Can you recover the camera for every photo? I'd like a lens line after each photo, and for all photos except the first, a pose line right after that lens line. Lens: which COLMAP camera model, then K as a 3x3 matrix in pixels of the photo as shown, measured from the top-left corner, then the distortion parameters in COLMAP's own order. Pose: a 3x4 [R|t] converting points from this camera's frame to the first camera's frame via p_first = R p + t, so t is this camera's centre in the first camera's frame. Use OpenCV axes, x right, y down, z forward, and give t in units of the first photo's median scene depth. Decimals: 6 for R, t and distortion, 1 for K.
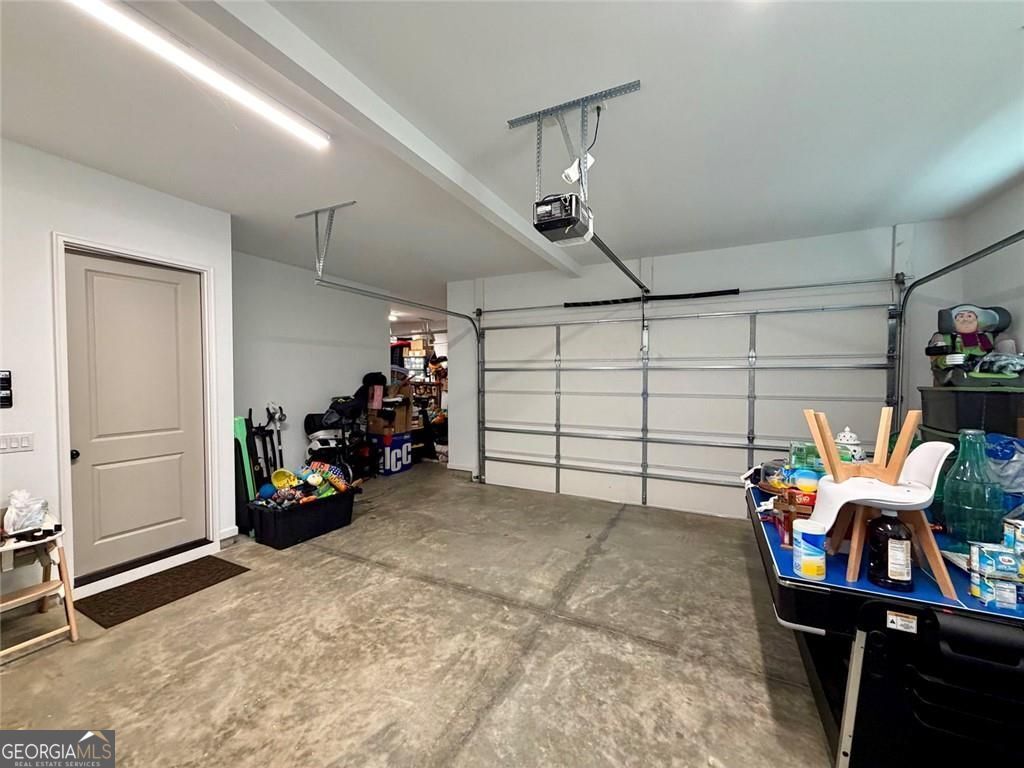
lens RADIAL K [[407.0, 0, 509.3], [0, 407.0, 383.6], [0, 0, 1]] dist [-0.000869, 0.000220]
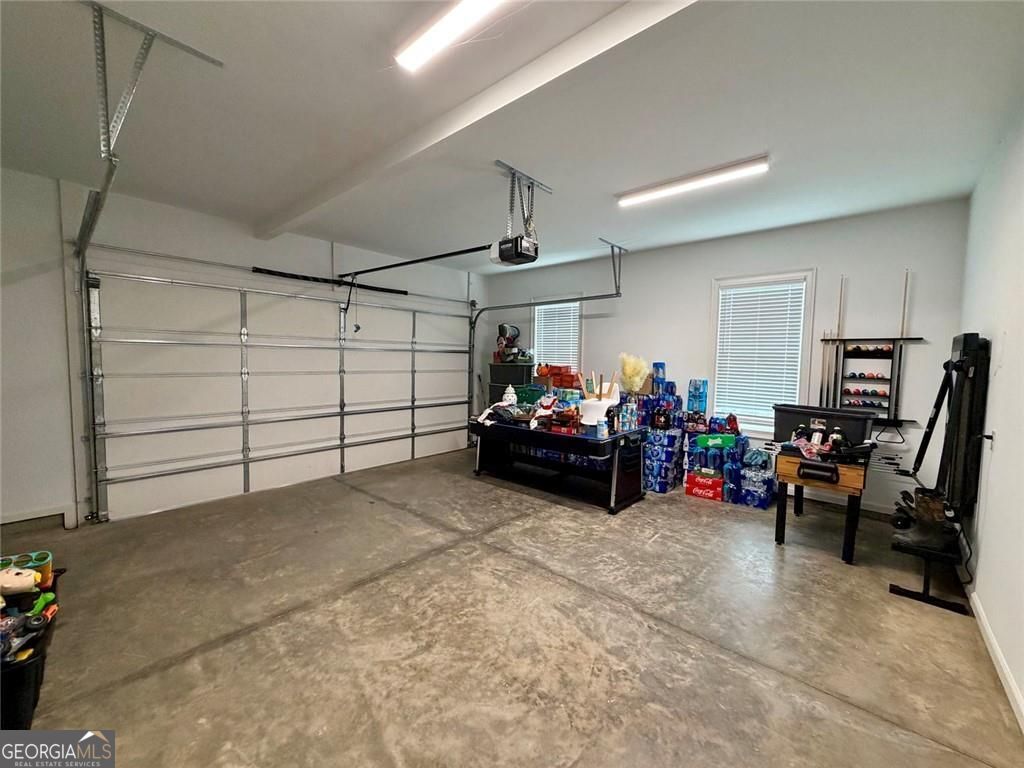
lens RADIAL K [[407.0, 0, 506.6], [0, 407.0, 385.4], [0, 0, 1]] dist [-0.000869, 0.000220]
pose [[0.270412, -0.060617, 0.960835, -0.951573], [0.000386, 0.998023, 0.062854, -0.009871], [-0.962745, -0.016626, 0.269901, 0.458898]]
